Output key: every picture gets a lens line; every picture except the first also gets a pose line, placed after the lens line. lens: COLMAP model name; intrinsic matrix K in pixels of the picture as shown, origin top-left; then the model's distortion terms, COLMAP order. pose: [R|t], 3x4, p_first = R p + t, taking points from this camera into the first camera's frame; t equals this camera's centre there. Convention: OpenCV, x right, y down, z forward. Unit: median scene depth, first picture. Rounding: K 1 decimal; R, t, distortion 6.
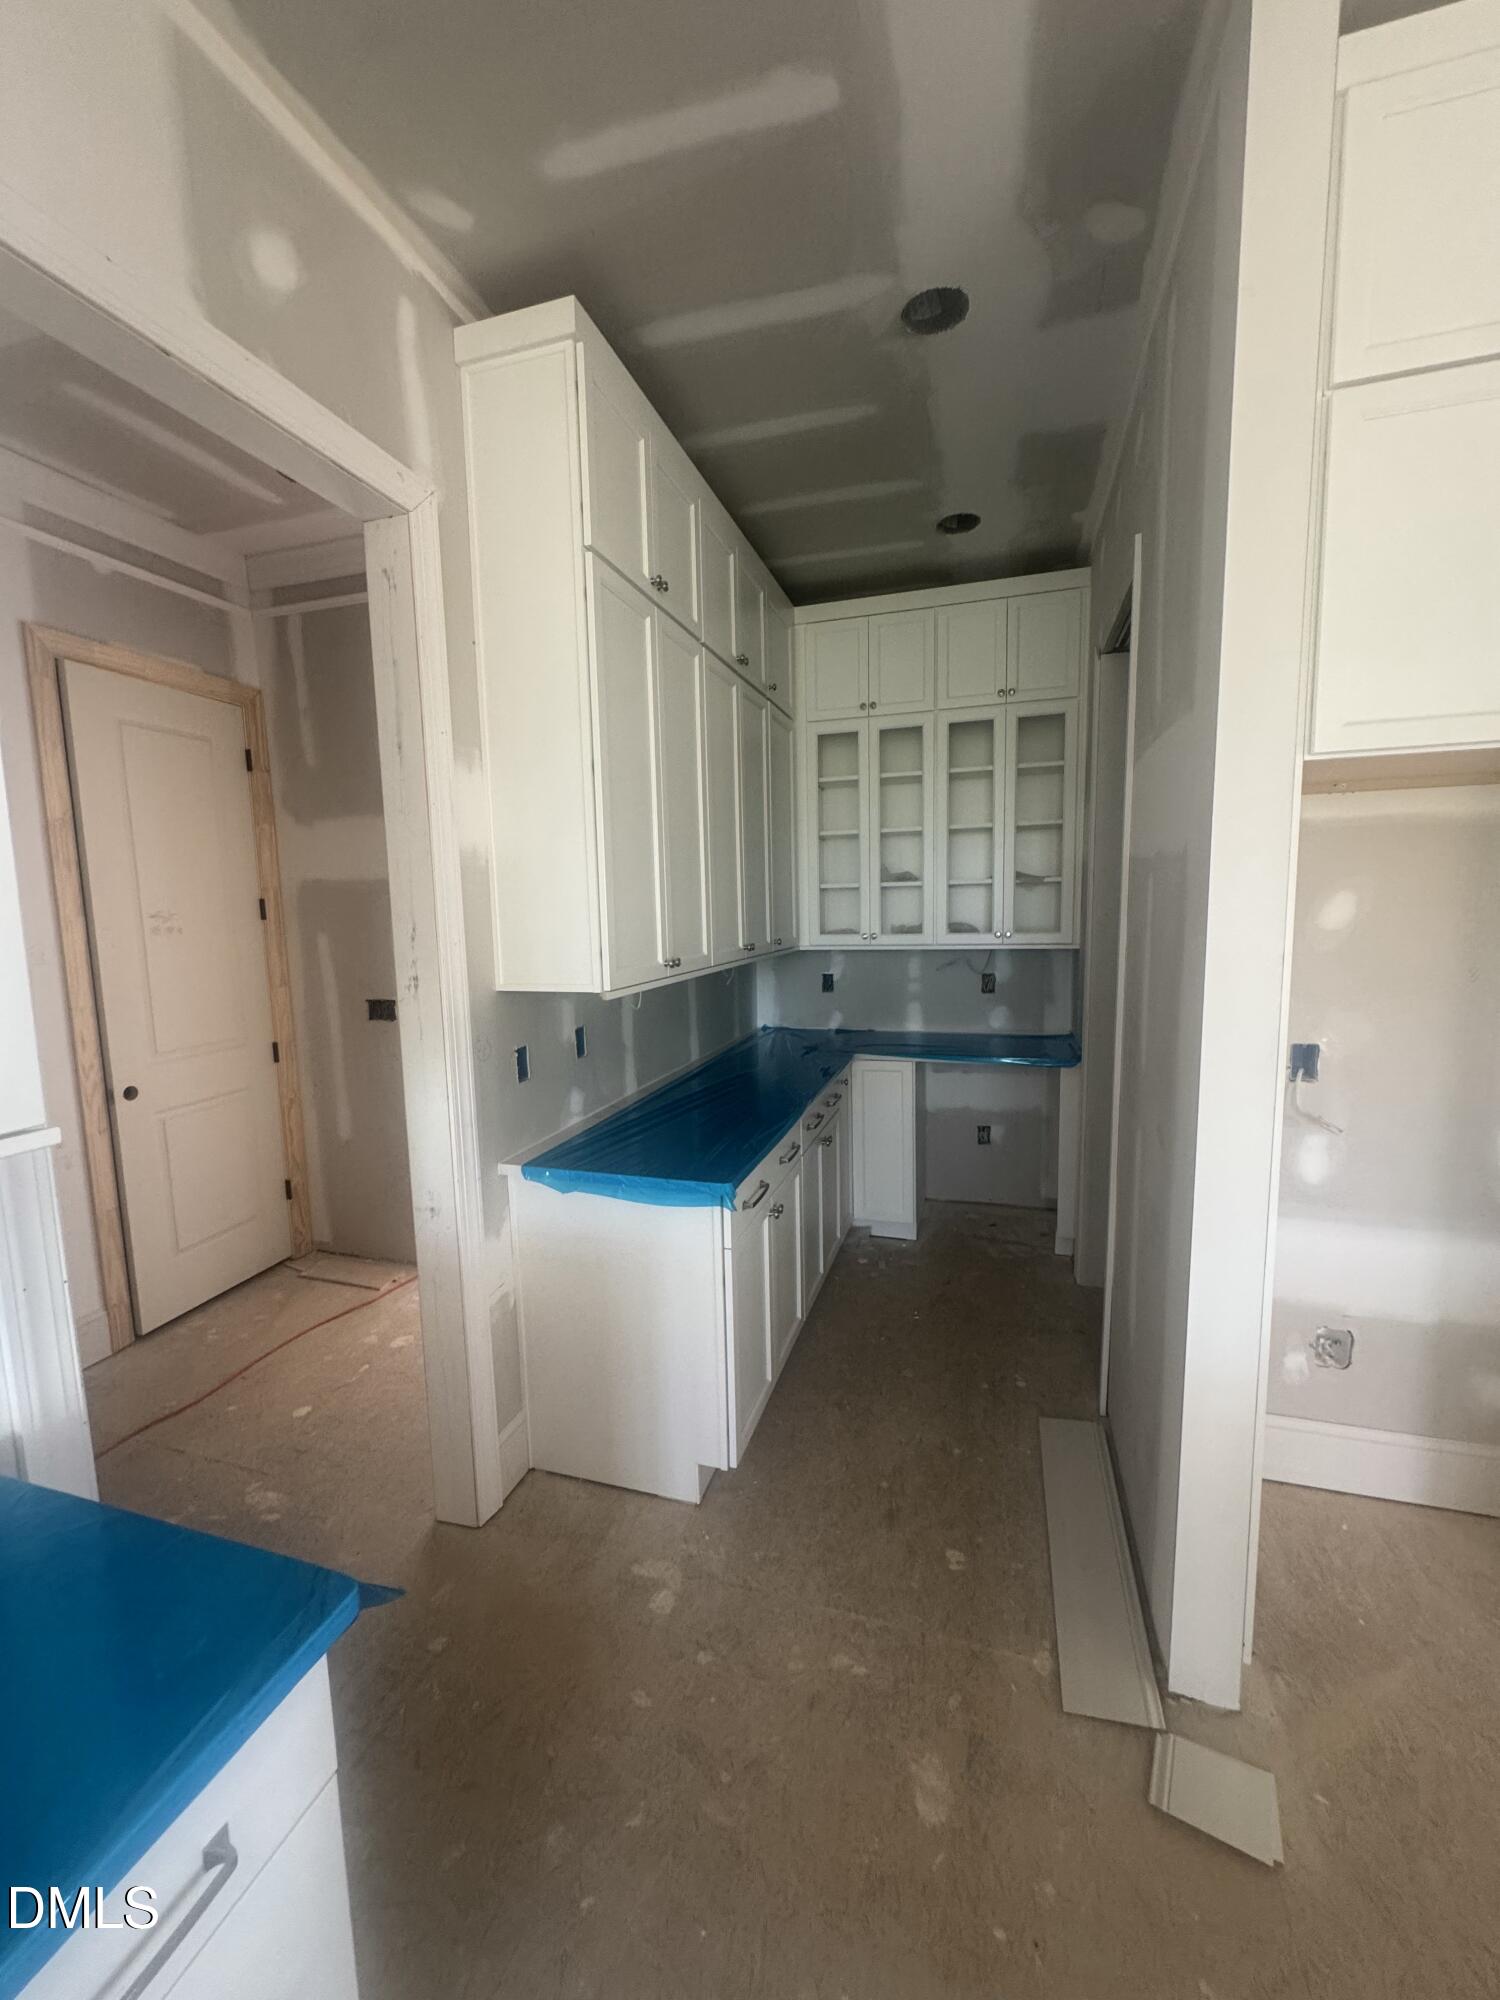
lens RADIAL K [[799.3, 0, 753.3], [0, 799.3, 1001.9], [0, 0, 1]] dist [-0.003745, 0.000066]
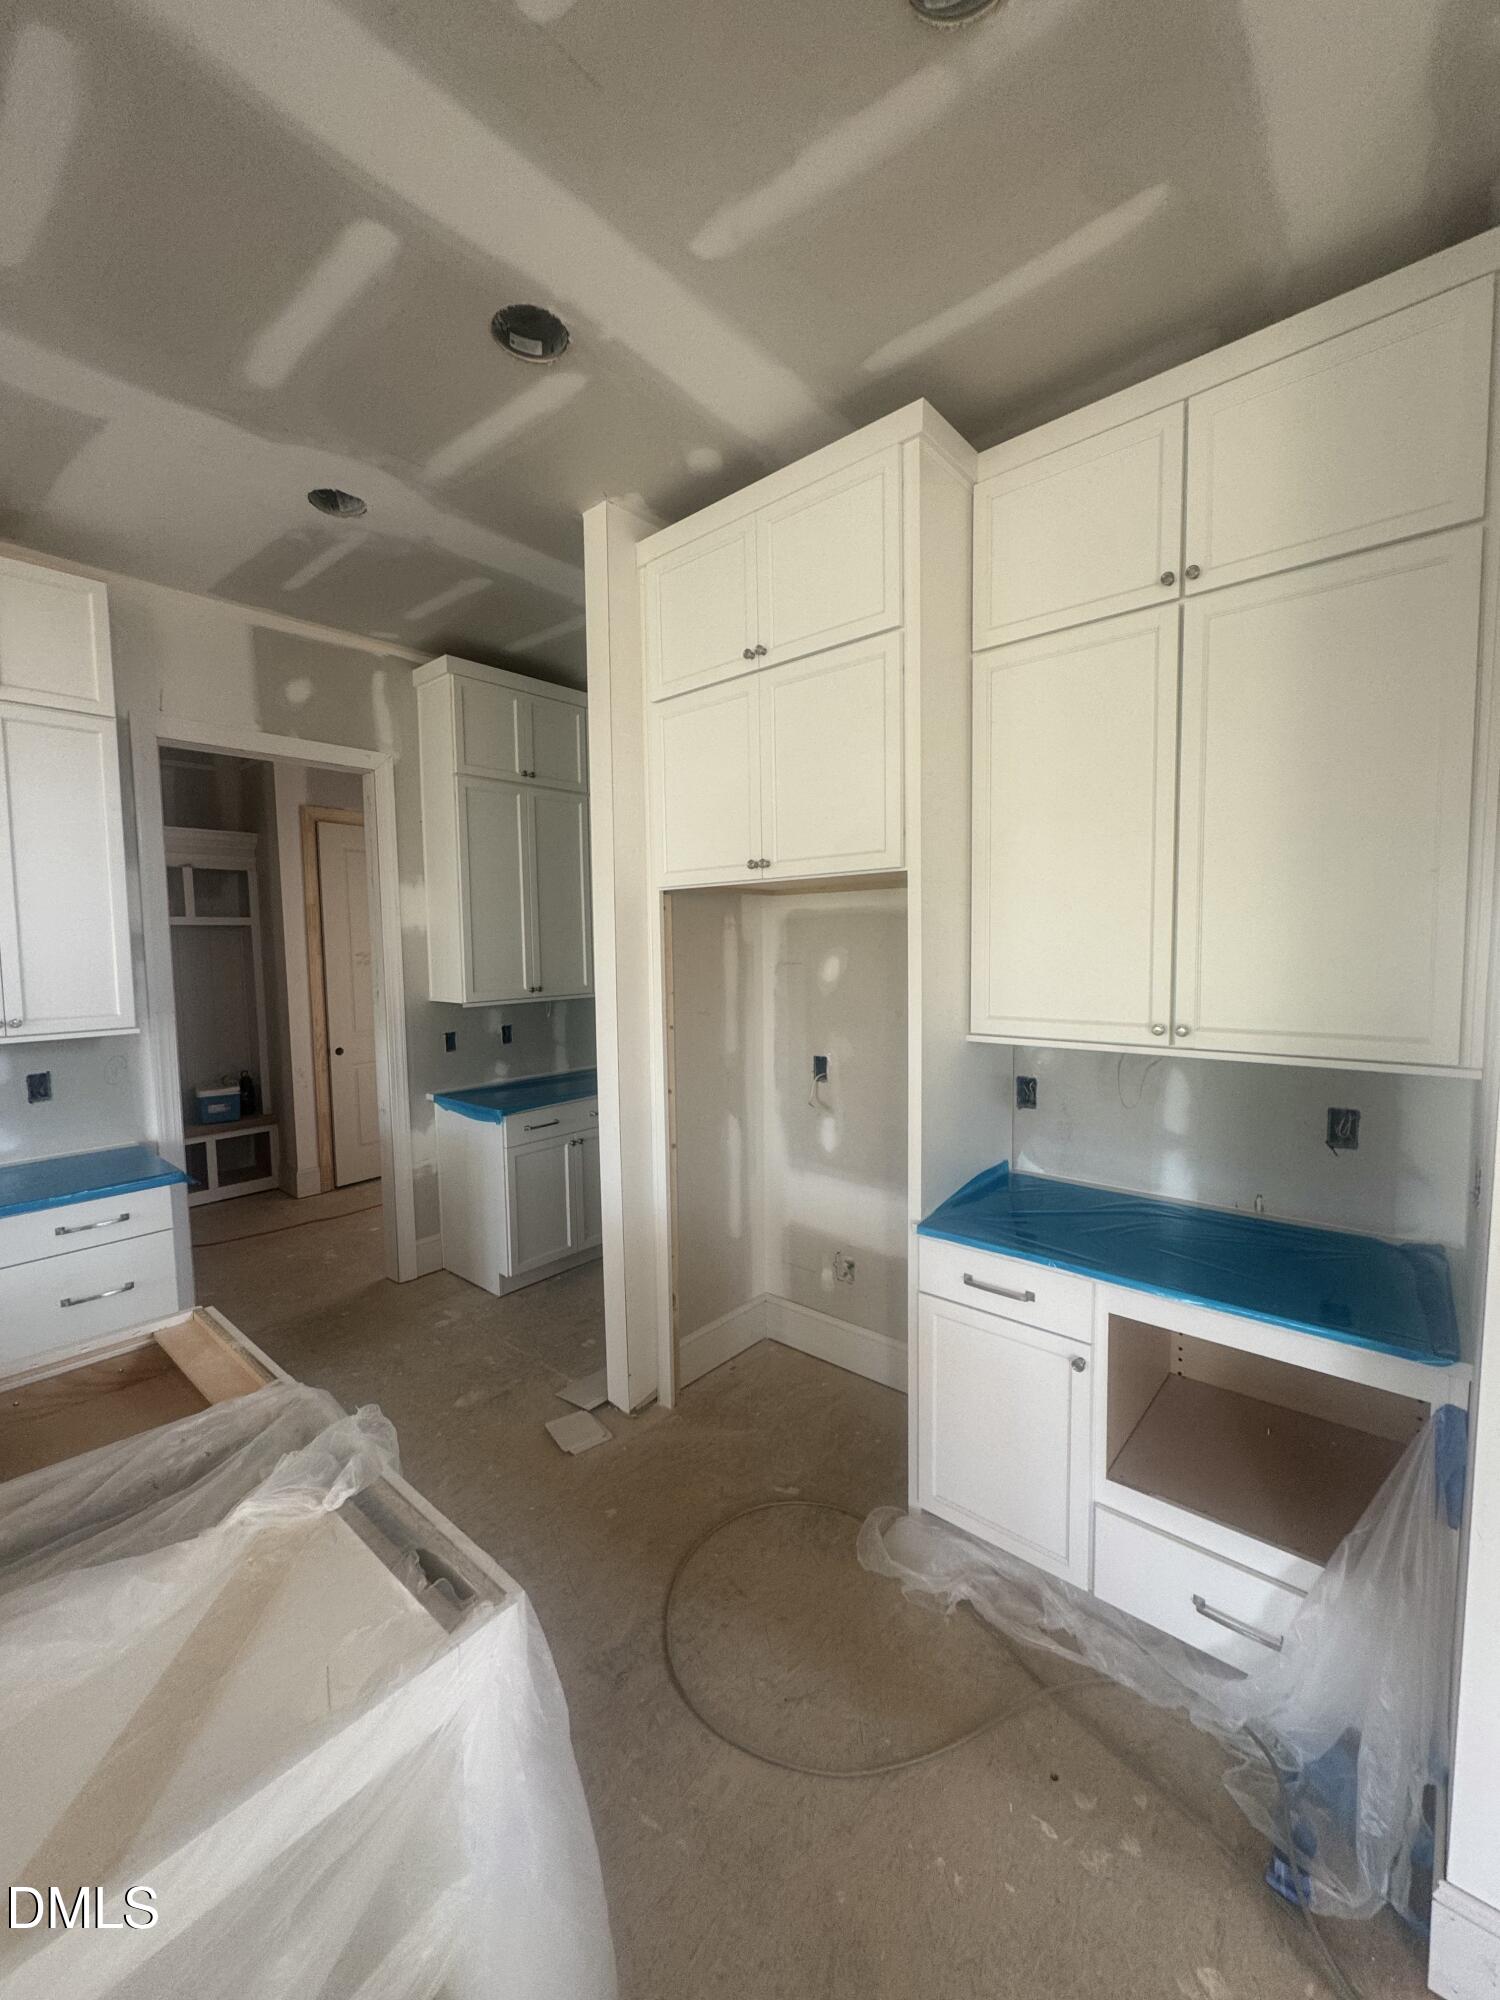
lens RADIAL K [[799.3, 0, 748.7], [0, 799.3, 997.6], [0, 0, 1]] dist [-0.003745, 0.000066]
pose [[0.915363, 0.036170, -0.401003, 1.120171], [-0.051039, 0.998346, -0.026456, -0.010543], [0.399383, 0.044683, 0.915695, -0.422925]]
